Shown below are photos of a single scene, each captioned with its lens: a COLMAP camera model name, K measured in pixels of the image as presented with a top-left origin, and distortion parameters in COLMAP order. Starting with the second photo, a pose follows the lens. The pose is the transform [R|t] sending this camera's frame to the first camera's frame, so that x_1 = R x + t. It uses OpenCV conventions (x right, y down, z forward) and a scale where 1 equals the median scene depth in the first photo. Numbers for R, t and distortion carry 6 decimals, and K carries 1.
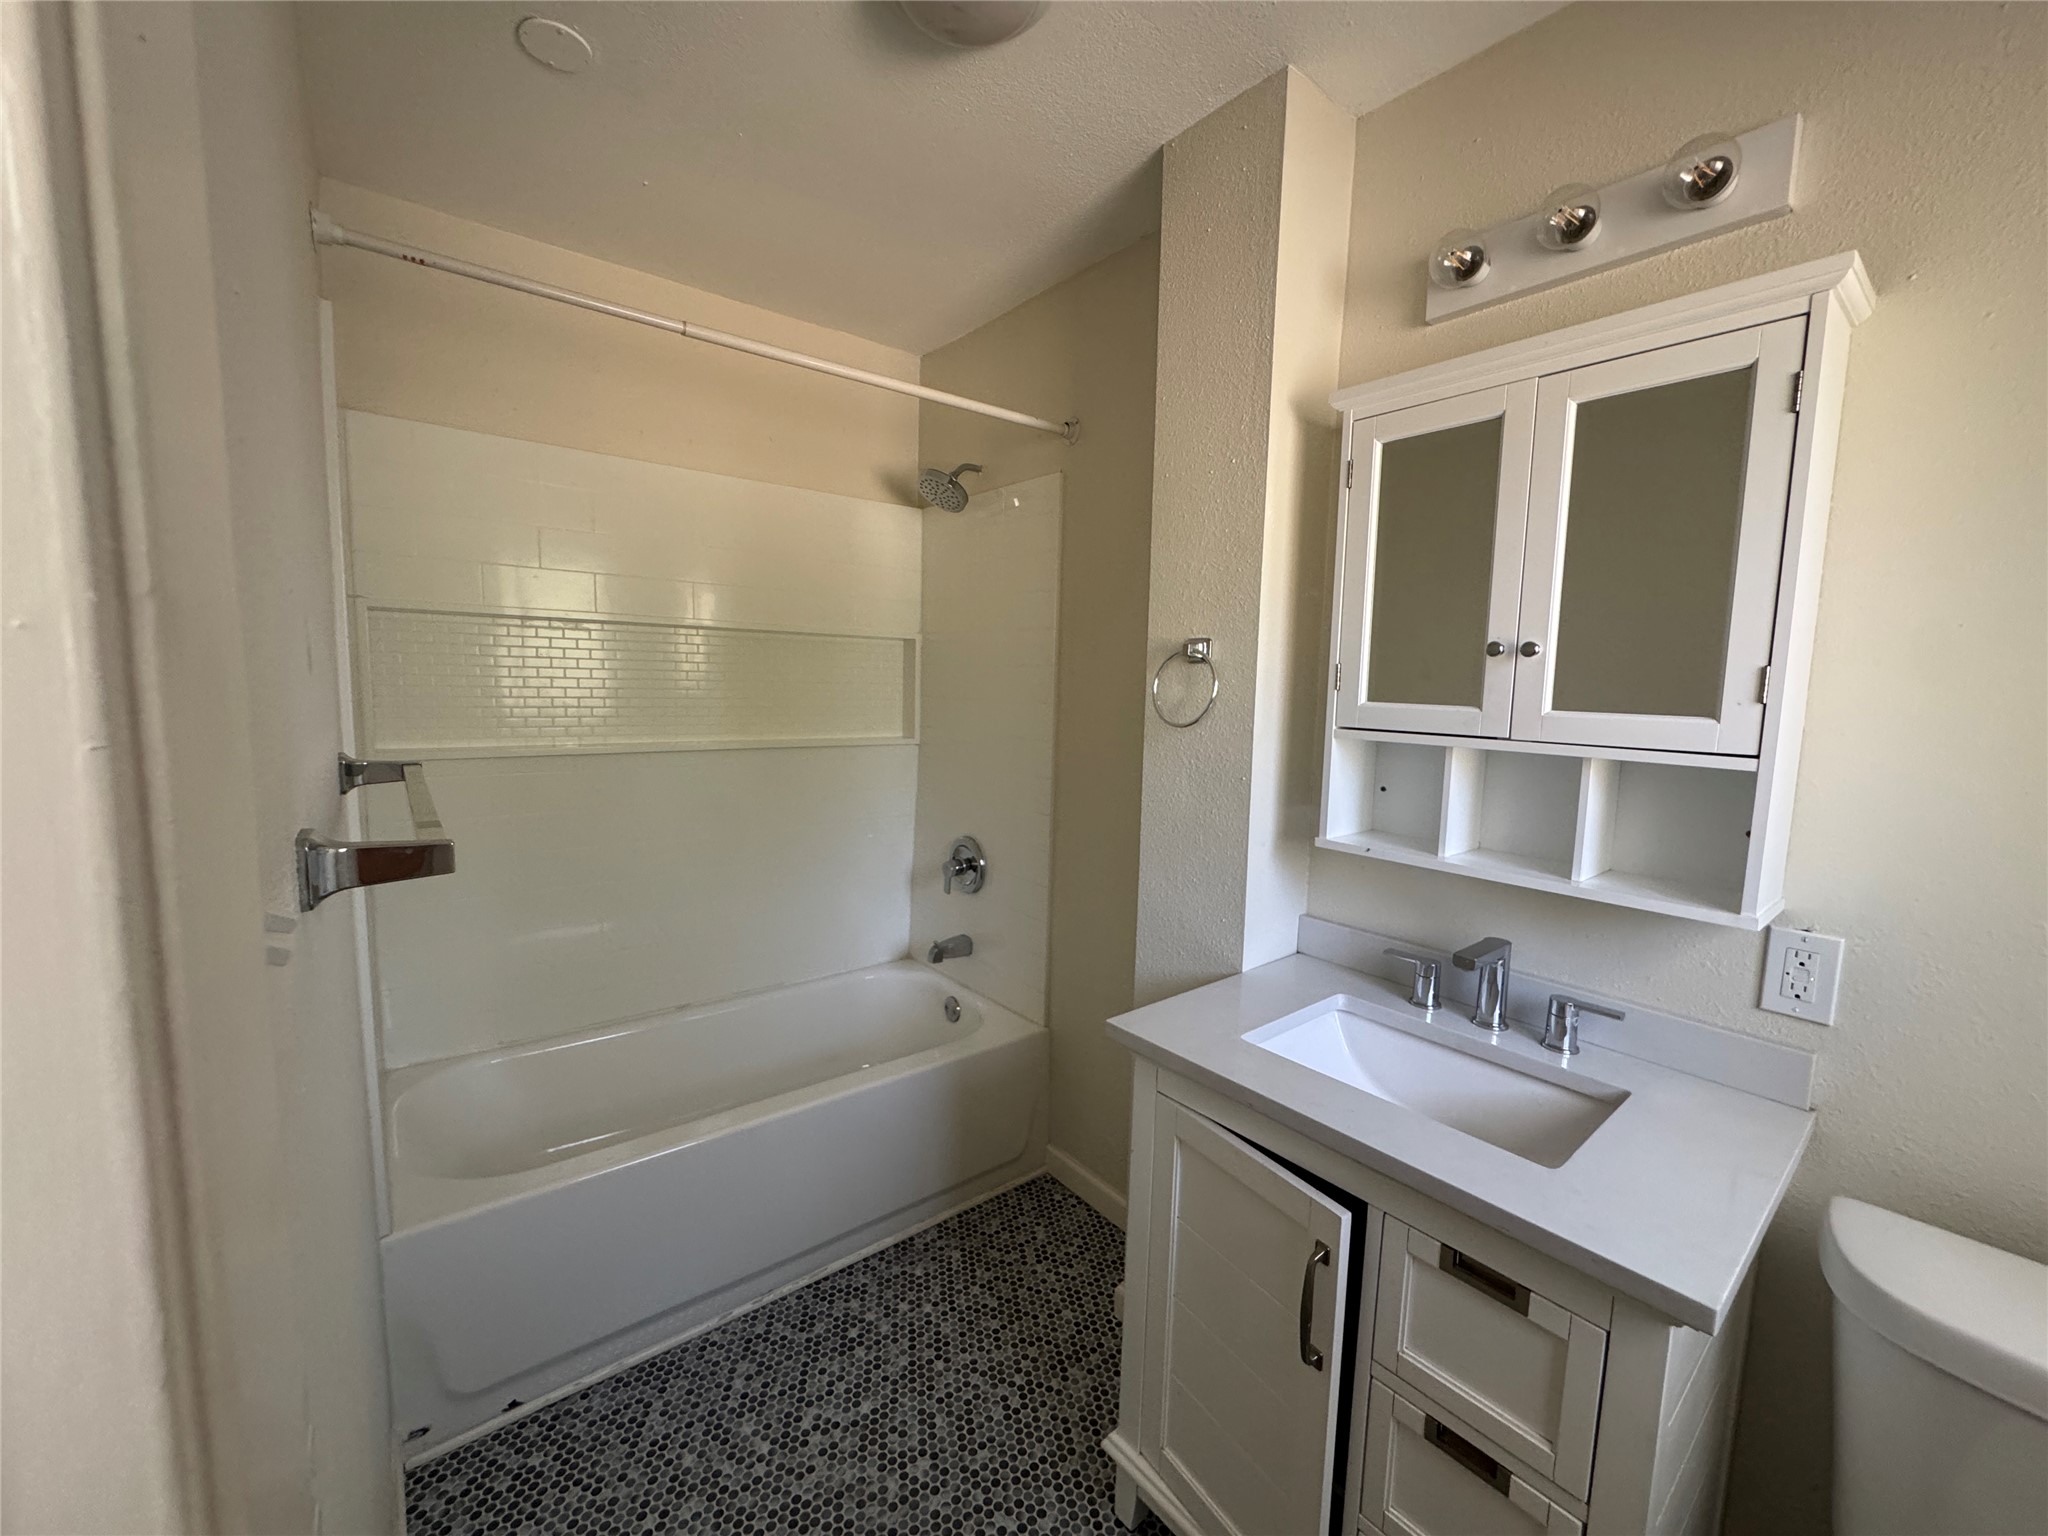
lens RADIAL K [[821.6, 0, 1019.0], [0, 821.6, 765.0], [0, 0, 1]] dist [-0.004125, 0.000122]
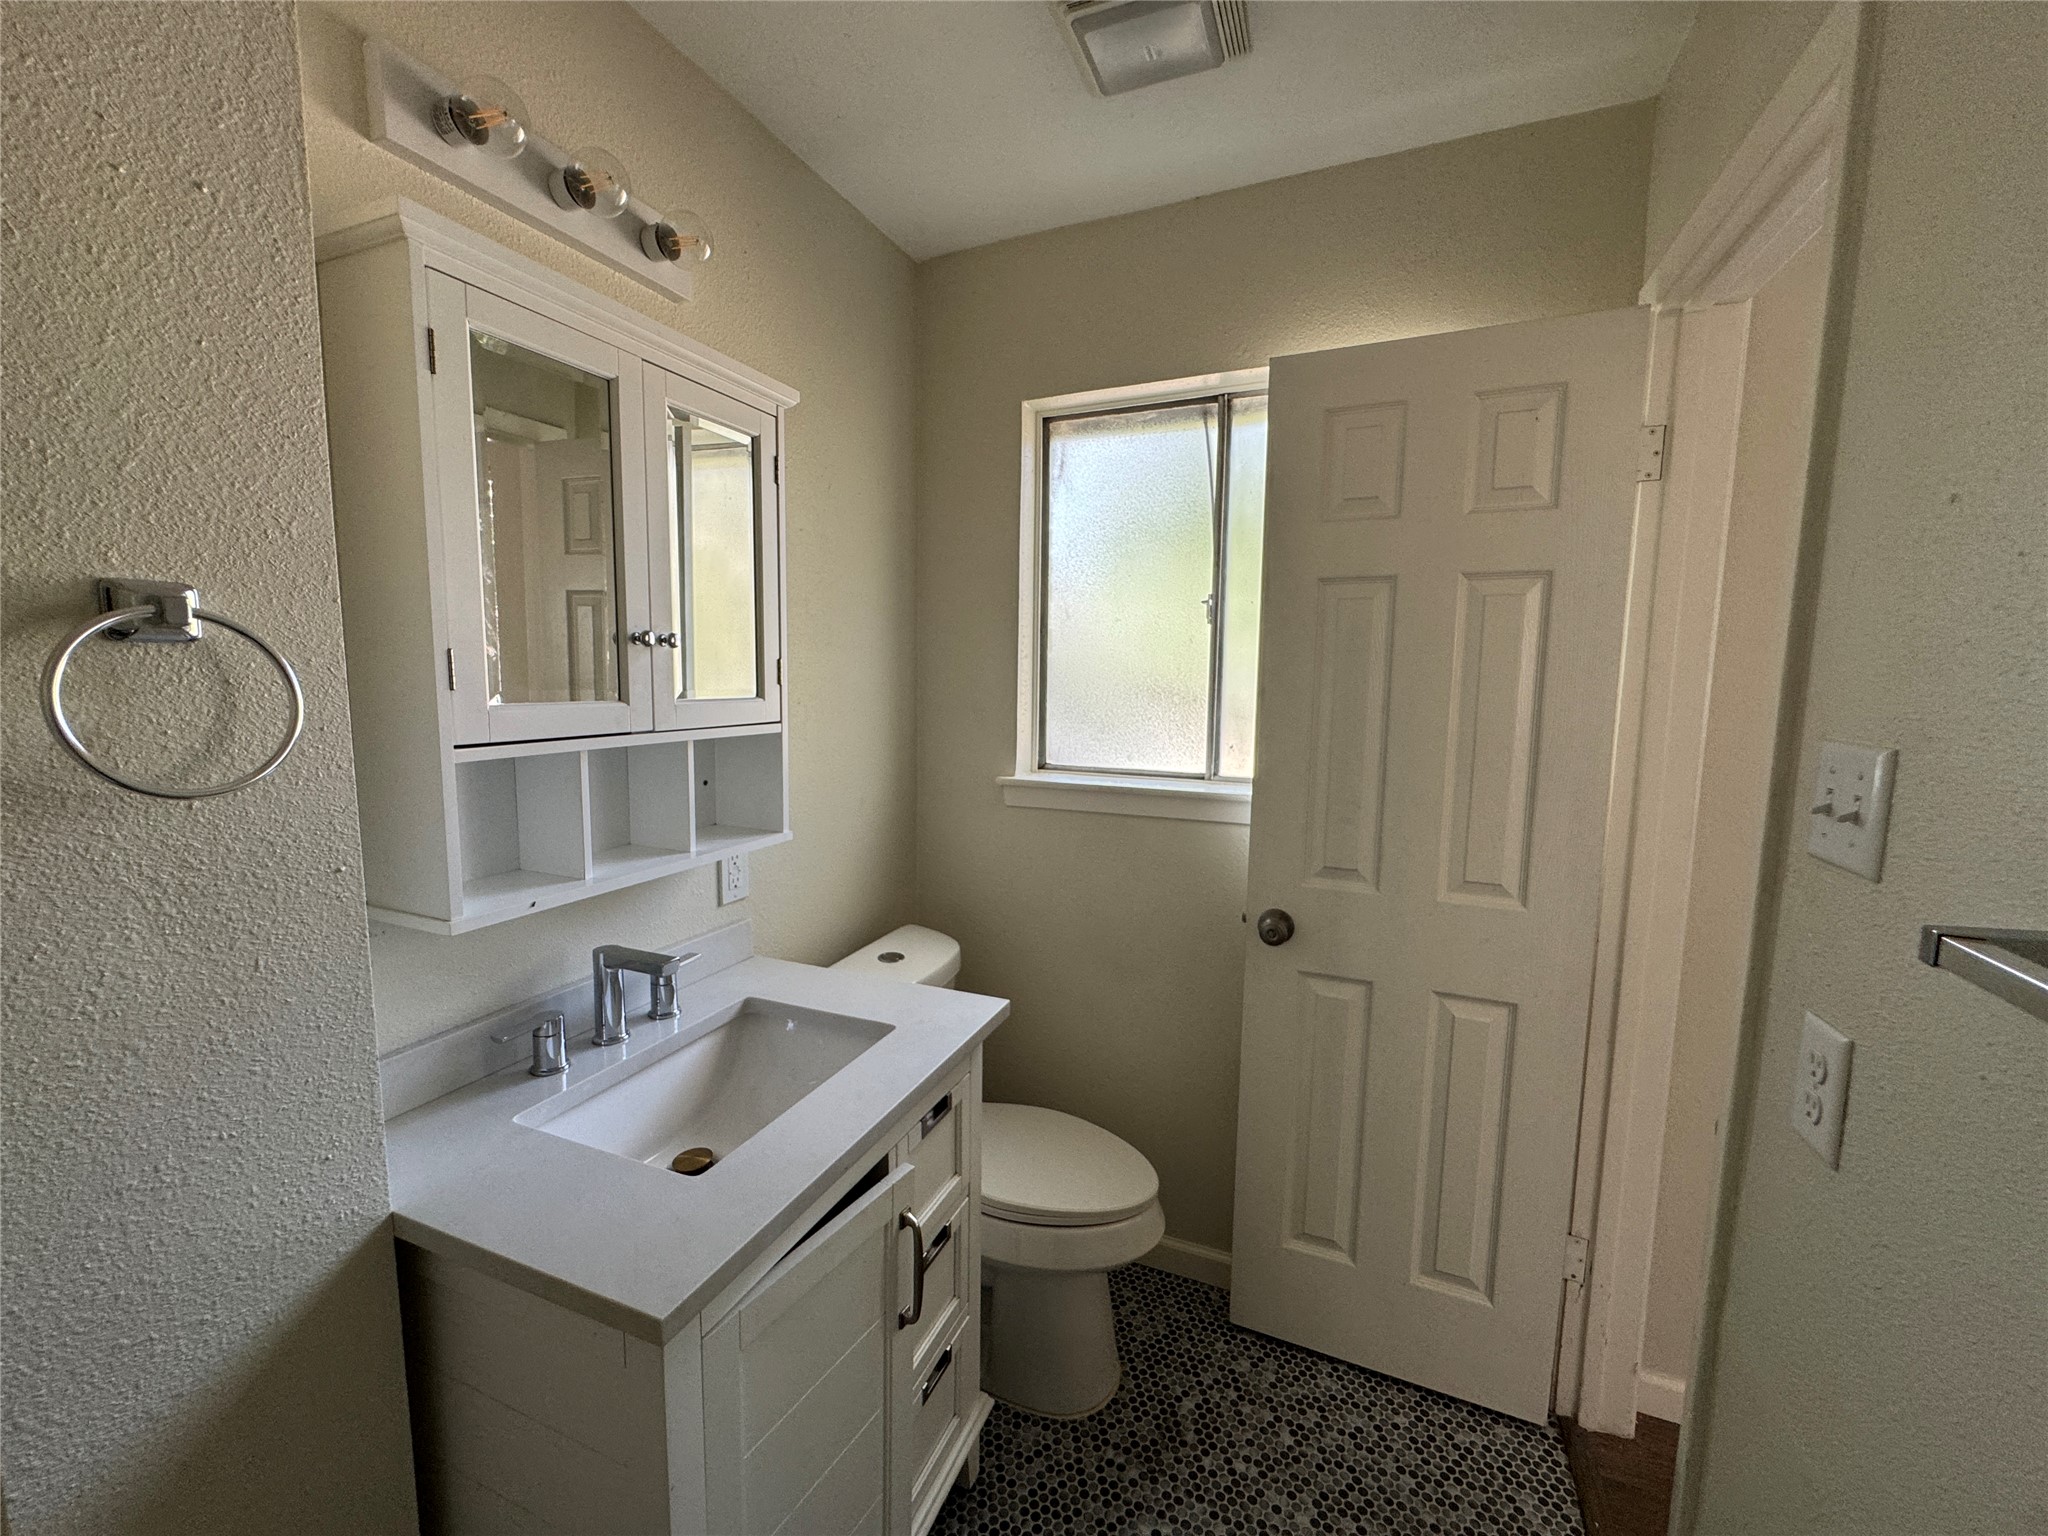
lens RADIAL K [[821.6, 0, 1019.0], [0, 821.6, 765.0], [0, 0, 1]] dist [-0.004125, 0.000122]
pose [[-0.473192, -0.126877, 0.871775, -0.517218], [0.074127, 0.980331, 0.182912, -0.154680], [-0.877835, 0.151175, -0.454479, 1.191918]]
